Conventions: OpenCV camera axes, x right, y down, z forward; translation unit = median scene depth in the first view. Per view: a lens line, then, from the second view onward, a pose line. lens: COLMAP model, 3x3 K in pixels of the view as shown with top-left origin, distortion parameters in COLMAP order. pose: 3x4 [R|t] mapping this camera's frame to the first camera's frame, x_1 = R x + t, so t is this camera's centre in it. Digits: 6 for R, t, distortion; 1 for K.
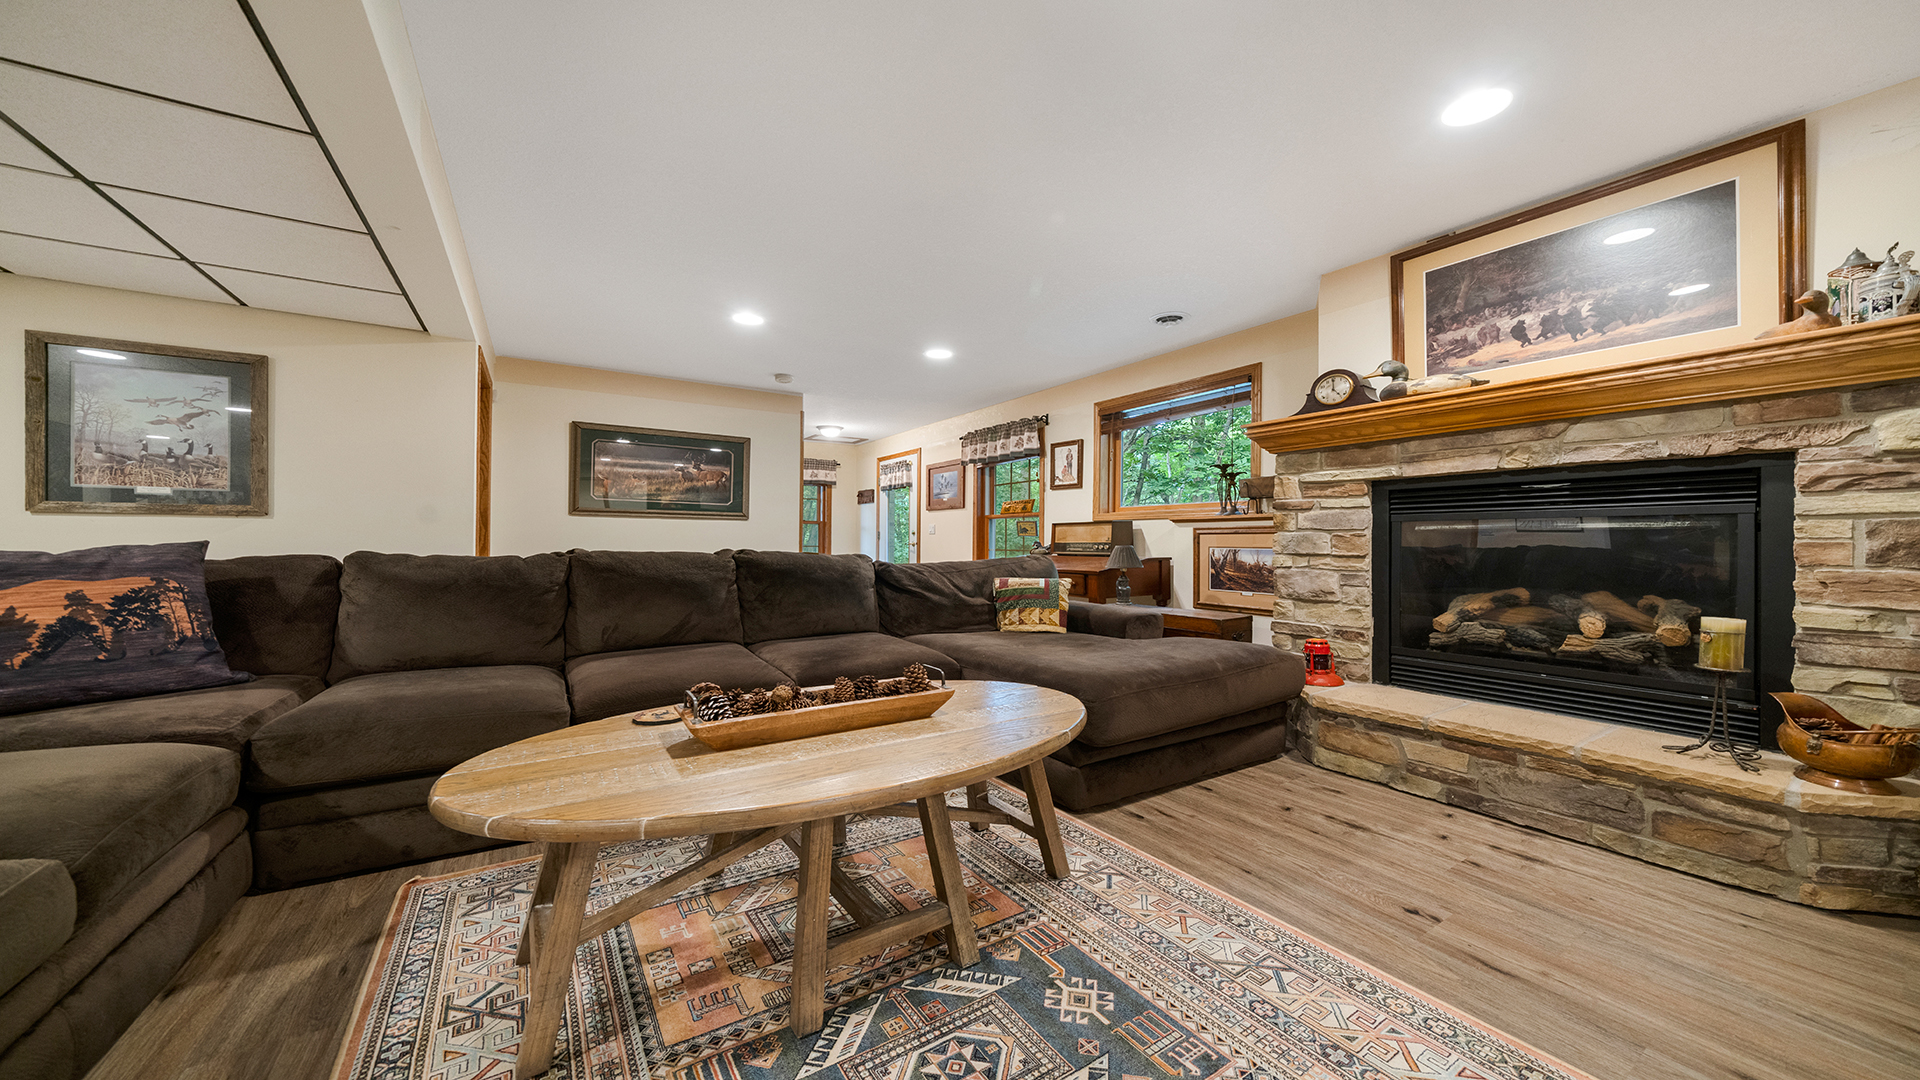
lens RADIAL K [[665.6, 0, 958.2], [0, 665.6, 544.3], [0, 0, 1]] dist [-0.009056, 0.000378]
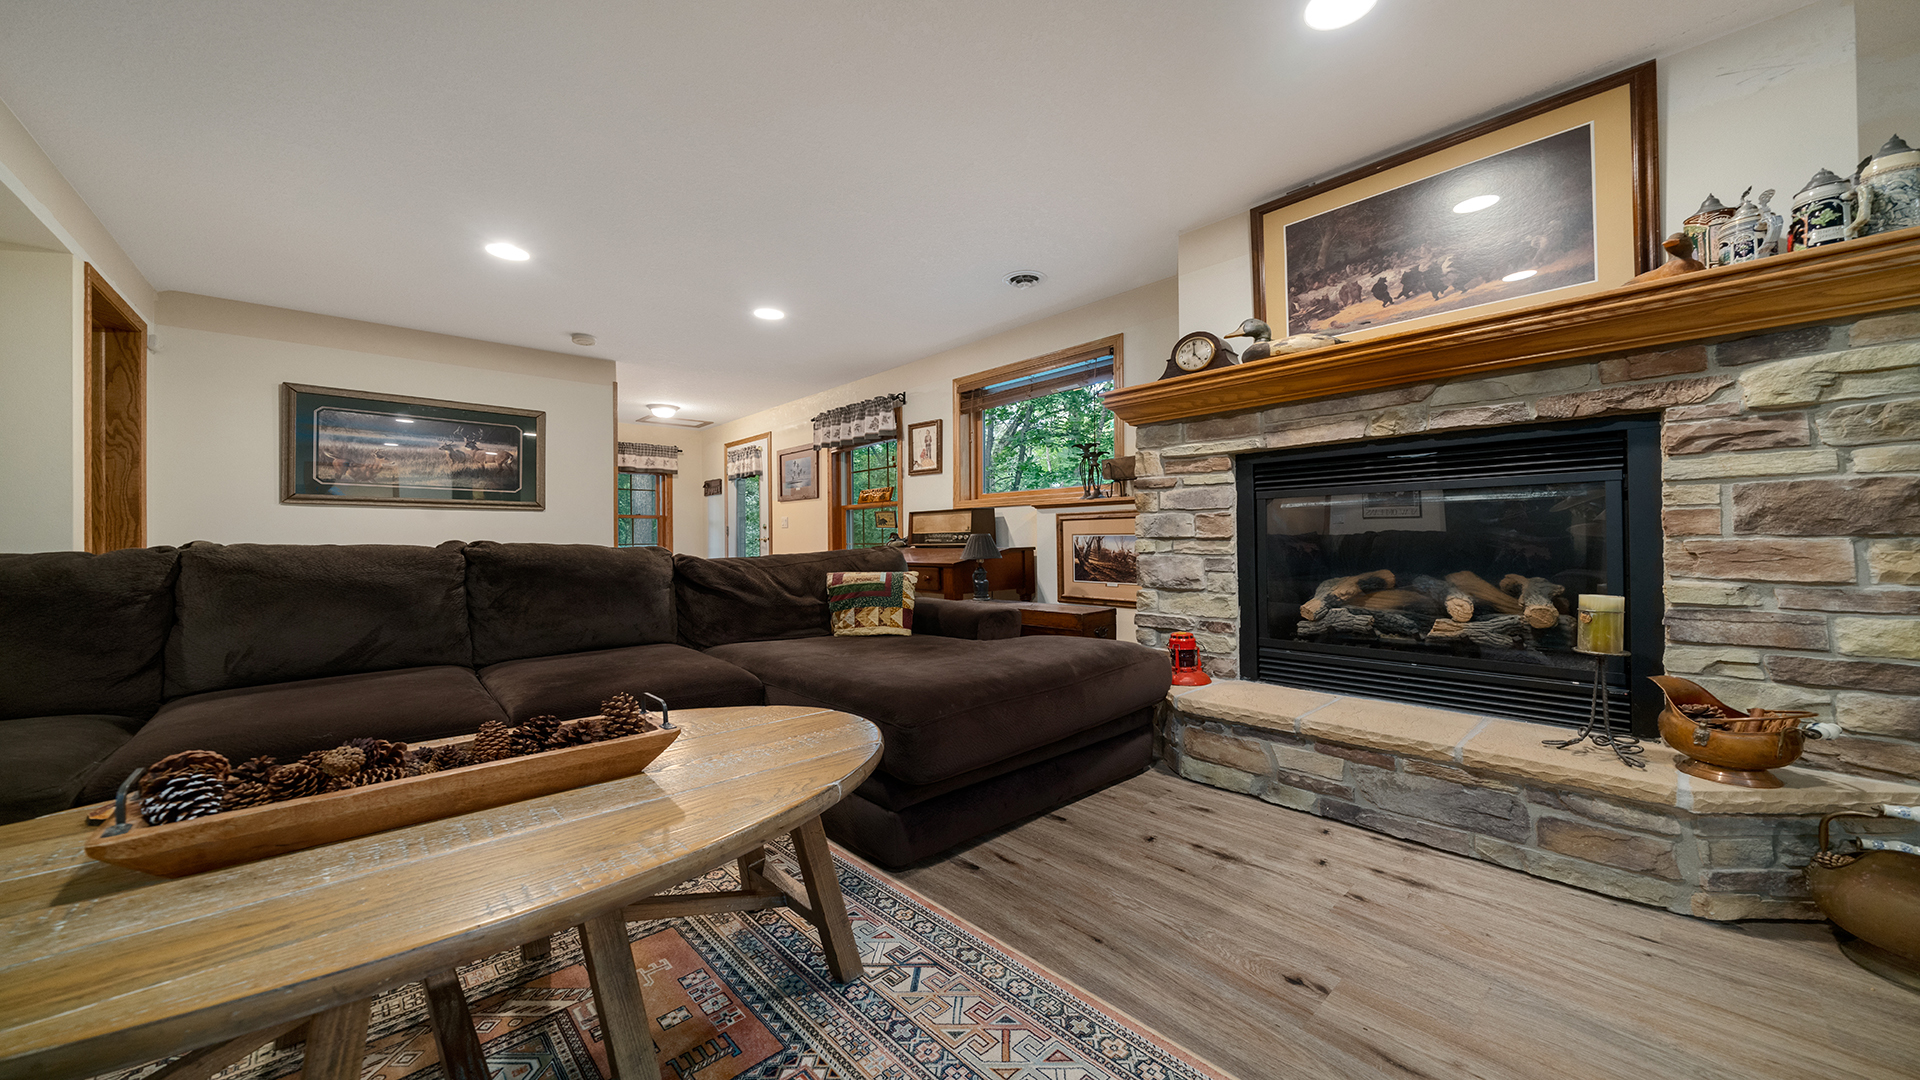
lens RADIAL K [[665.6, 0, 964.2], [0, 665.6, 535.7], [0, 0, 1]] dist [-0.009056, 0.000378]
pose [[0.985489, -0.011552, 0.169348, 0.131126], [0.013694, 0.999840, -0.011481, 0.024577], [-0.169188, 0.013634, 0.985489, 0.215436]]
